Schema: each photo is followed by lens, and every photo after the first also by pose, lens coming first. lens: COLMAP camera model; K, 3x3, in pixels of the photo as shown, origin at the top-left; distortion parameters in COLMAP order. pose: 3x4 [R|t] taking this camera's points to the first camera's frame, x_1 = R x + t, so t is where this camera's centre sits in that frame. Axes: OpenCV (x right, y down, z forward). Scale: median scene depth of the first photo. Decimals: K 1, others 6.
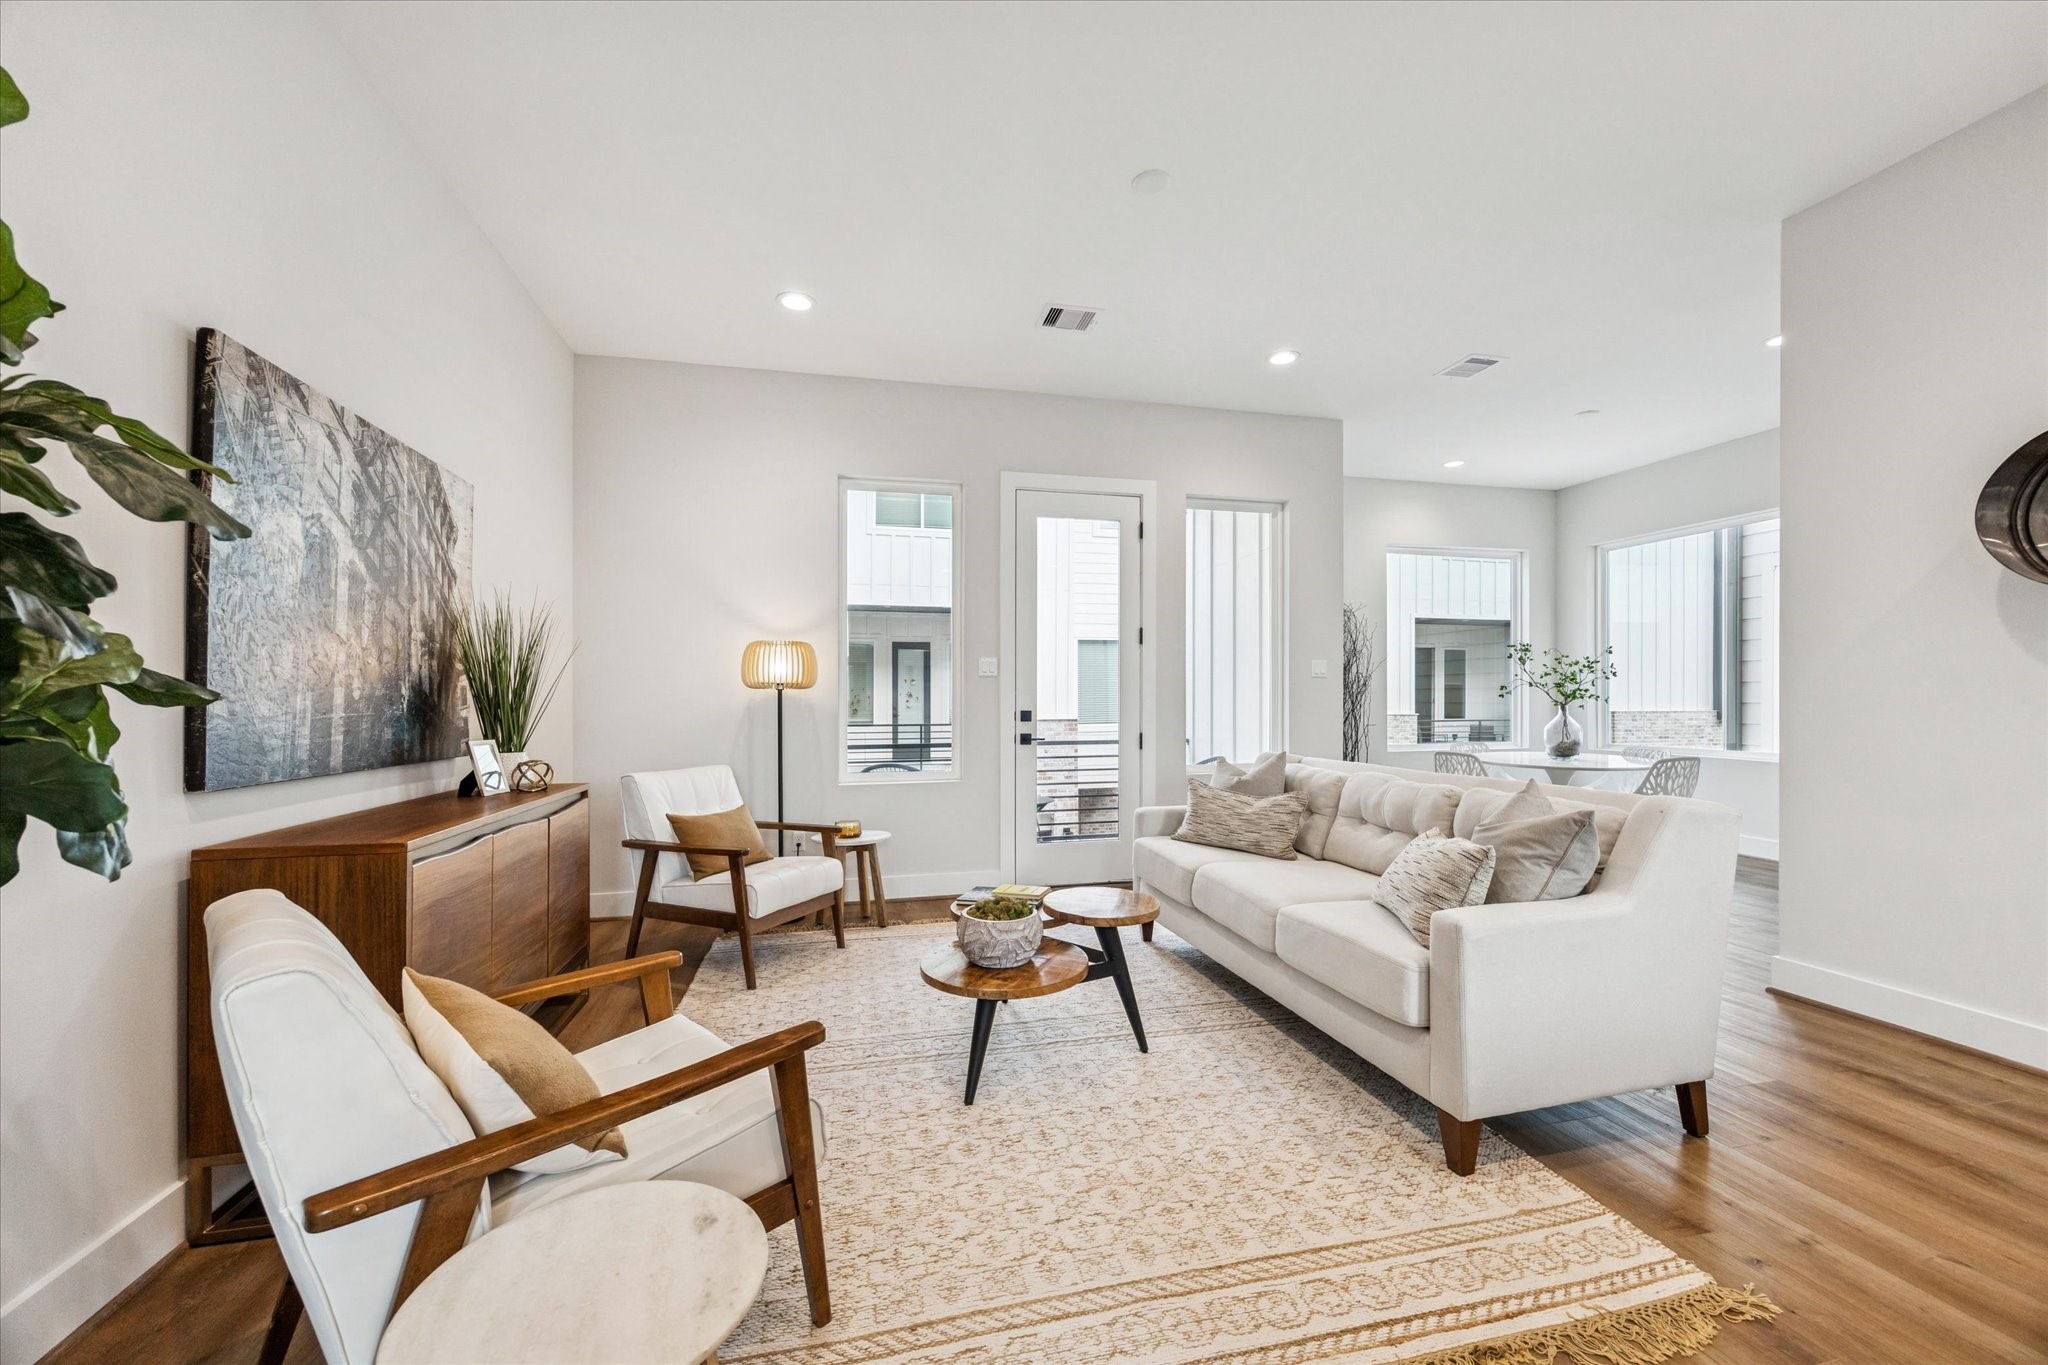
lens RADIAL K [[807.0, 0, 1023.5], [0, 807.0, 705.5], [0, 0, 1]] dist [0.001024, 0.000246]
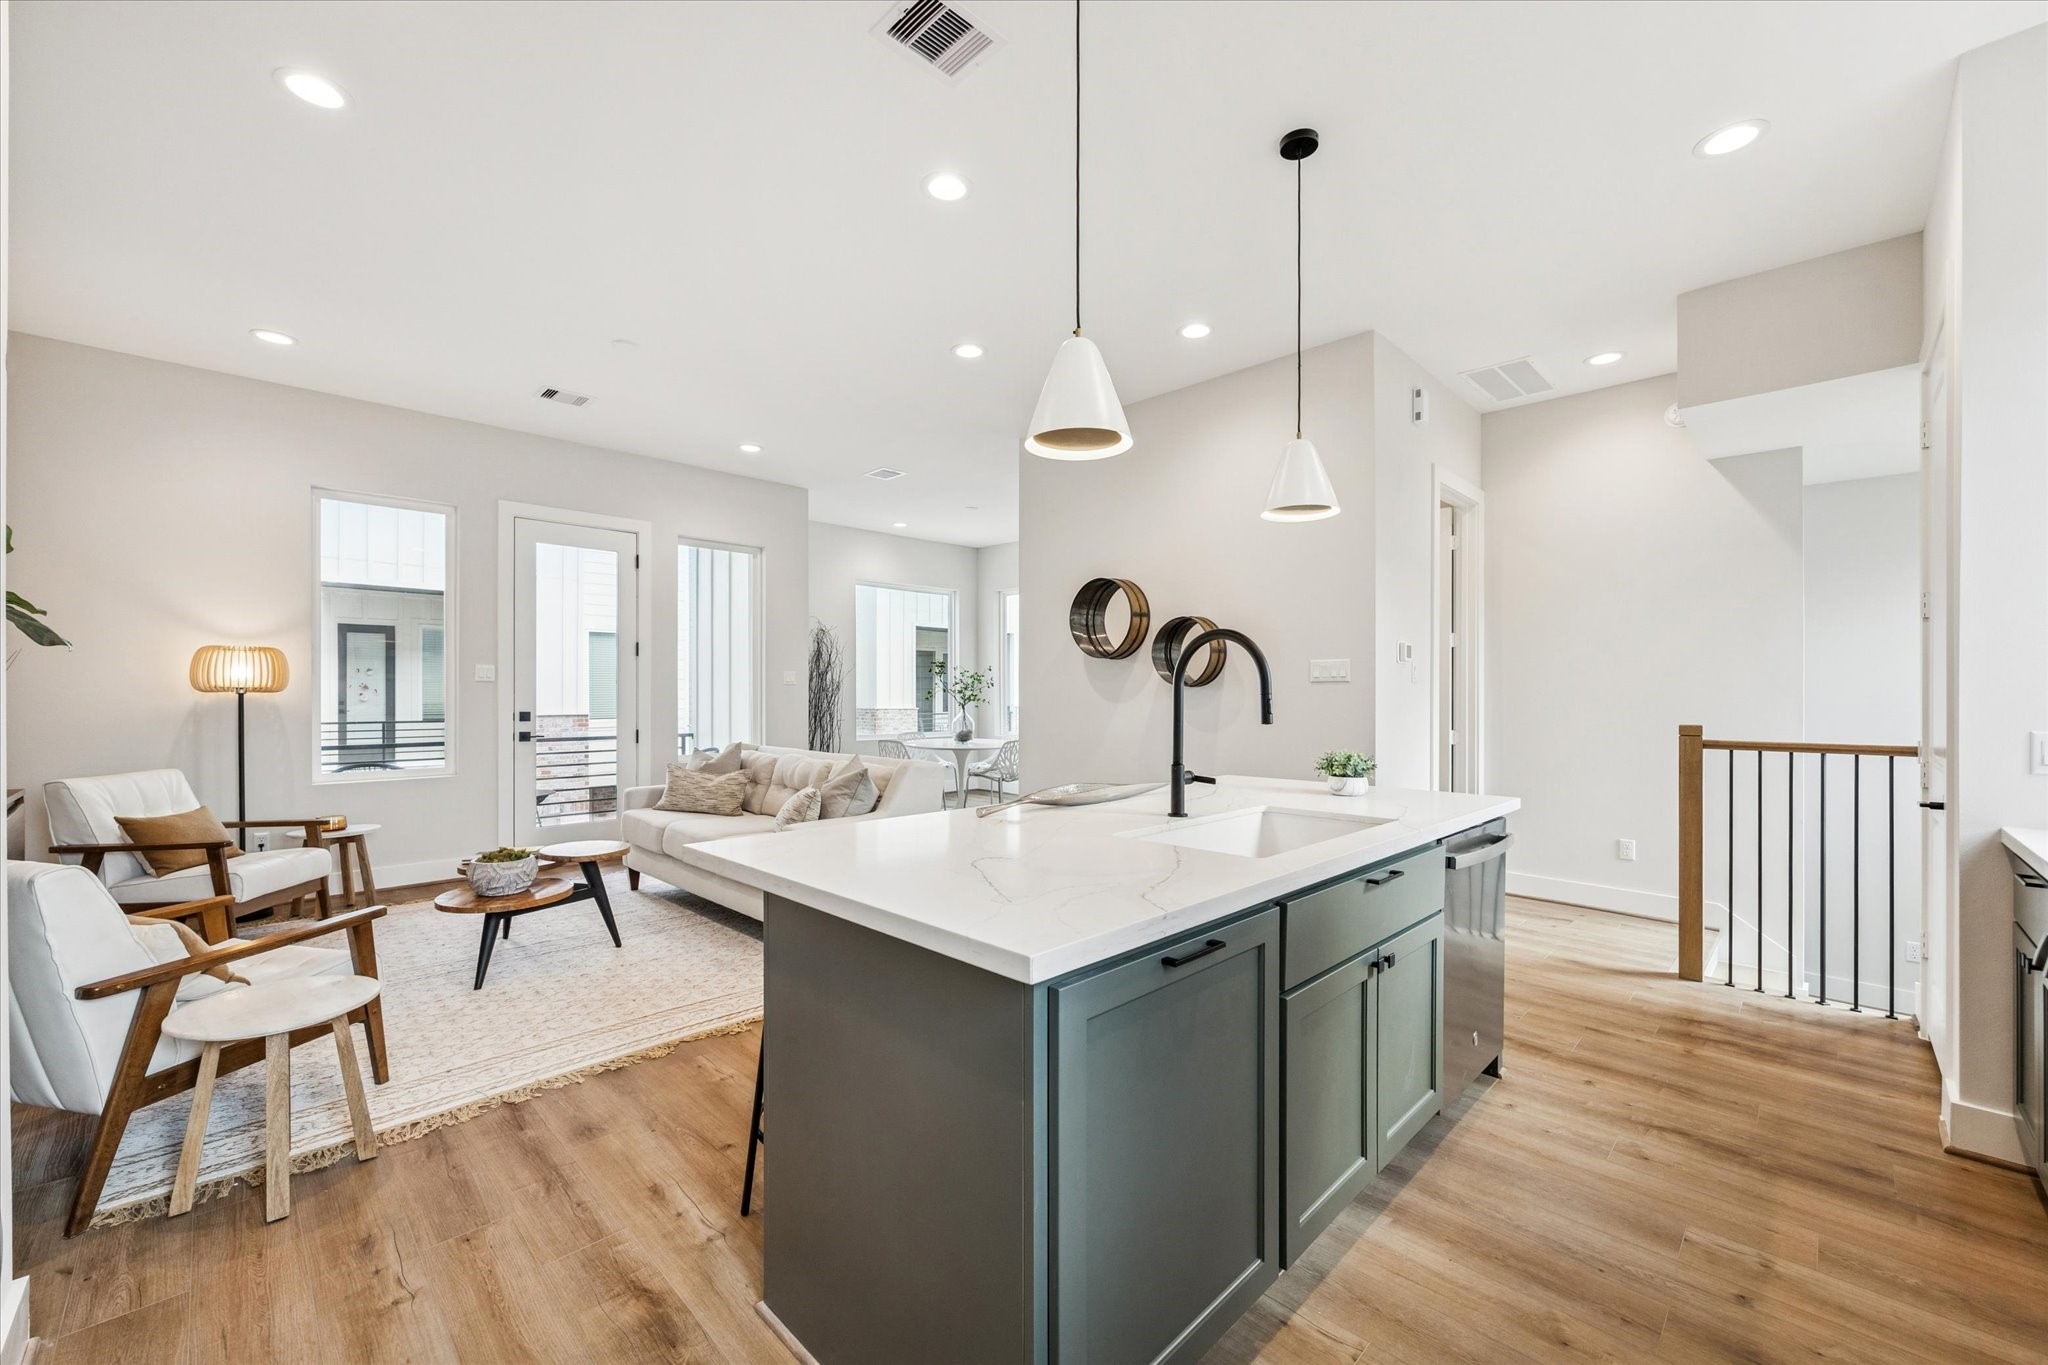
lens RADIAL K [[807.0, 0, 1023.5], [0, 807.0, 705.5], [0, 0, 1]] dist [0.001024, 0.000246]
pose [[0.849671, -0.000015, 0.527313, 0.000106], [-0.005034, 0.999954, 0.008140, -0.019728], [-0.527289, -0.009571, 0.849632, -0.436834]]
